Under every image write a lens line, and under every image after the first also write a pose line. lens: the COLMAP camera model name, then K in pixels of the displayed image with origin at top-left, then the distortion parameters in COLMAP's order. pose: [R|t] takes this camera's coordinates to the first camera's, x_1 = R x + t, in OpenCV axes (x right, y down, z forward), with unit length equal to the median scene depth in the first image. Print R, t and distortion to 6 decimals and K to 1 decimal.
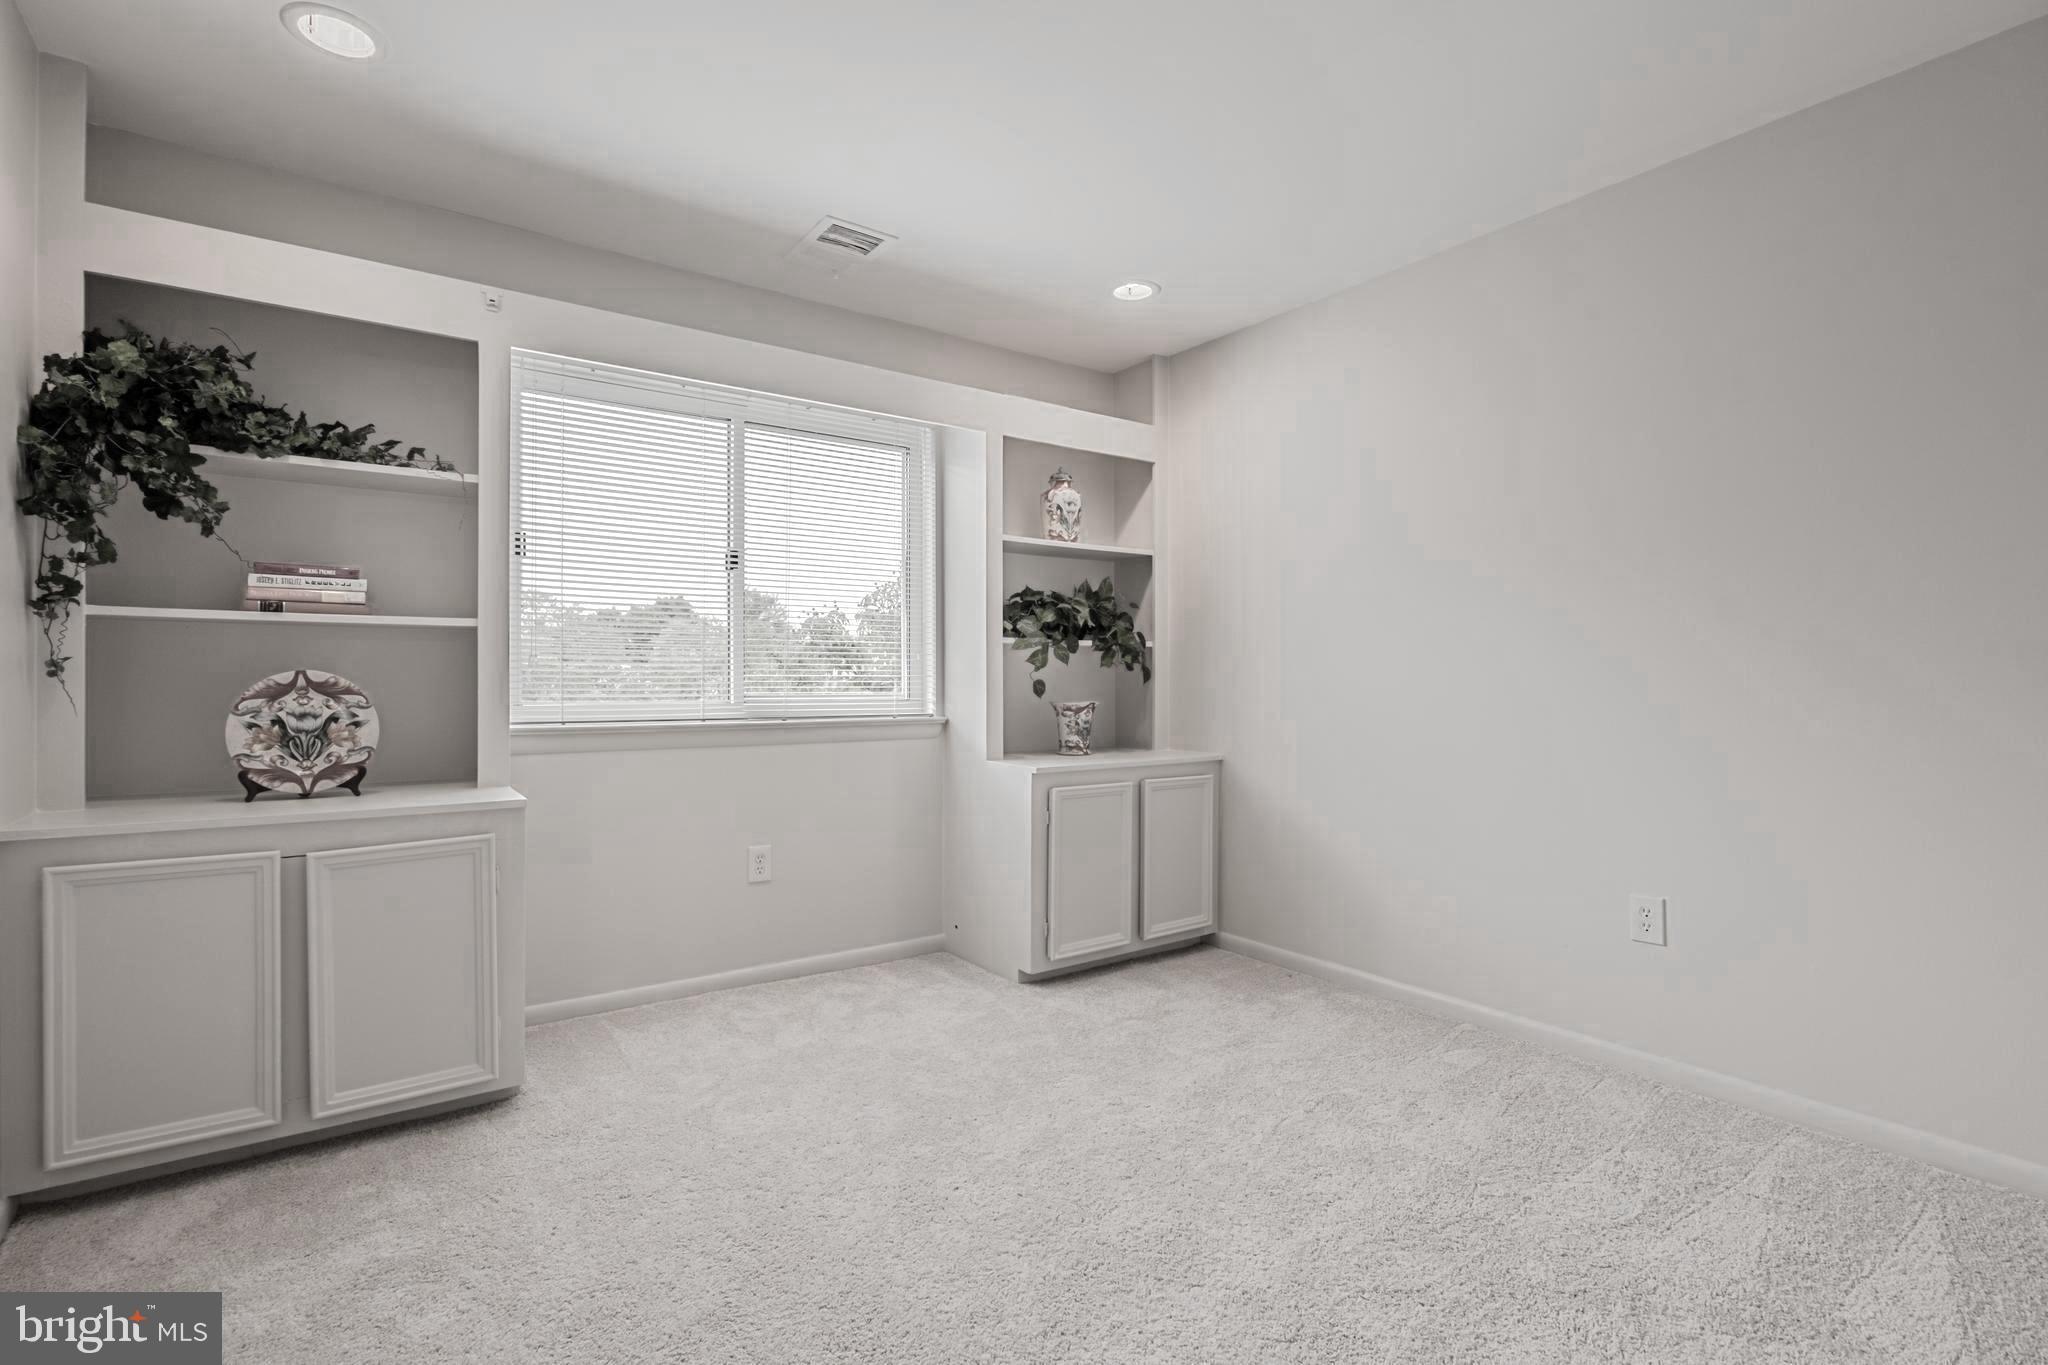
lens RADIAL K [[940.2, 0, 1010.5], [0, 940.2, 680.1], [0, 0, 1]] dist [-0.004694, 0.003258]
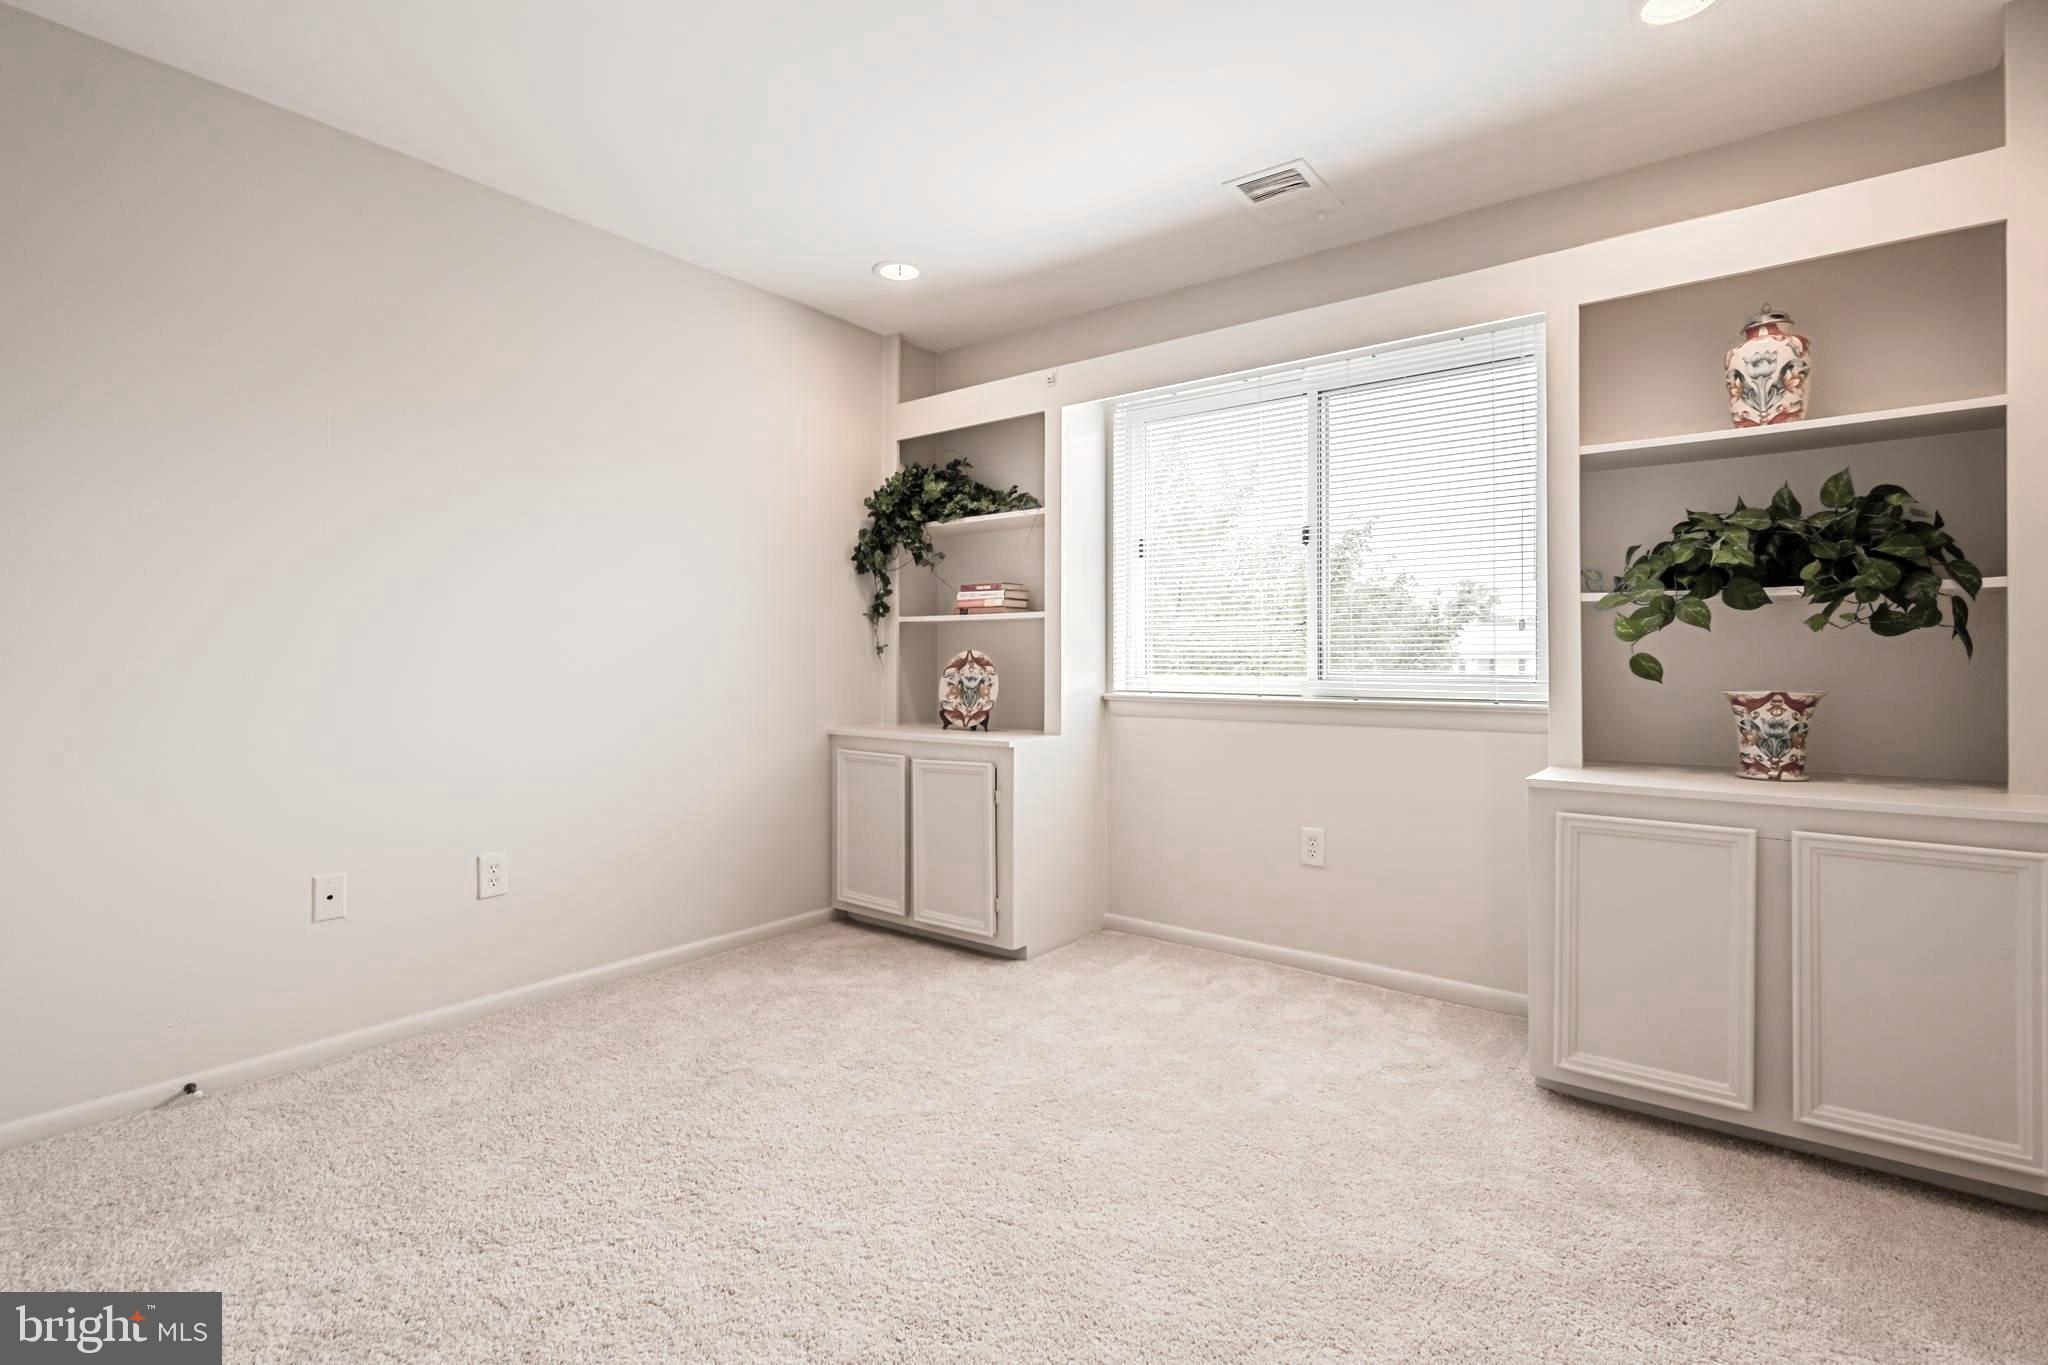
lens RADIAL K [[975.4, 0, 1019.5], [0, 975.4, 648.8], [0, 0, 1]] dist [-0.002739, -0.000372]
pose [[0.291731, -0.010802, -0.956439, 0.780083], [-0.000057, 0.999936, -0.011310, 0.005115], [0.956500, 0.003355, 0.291712, 0.542045]]
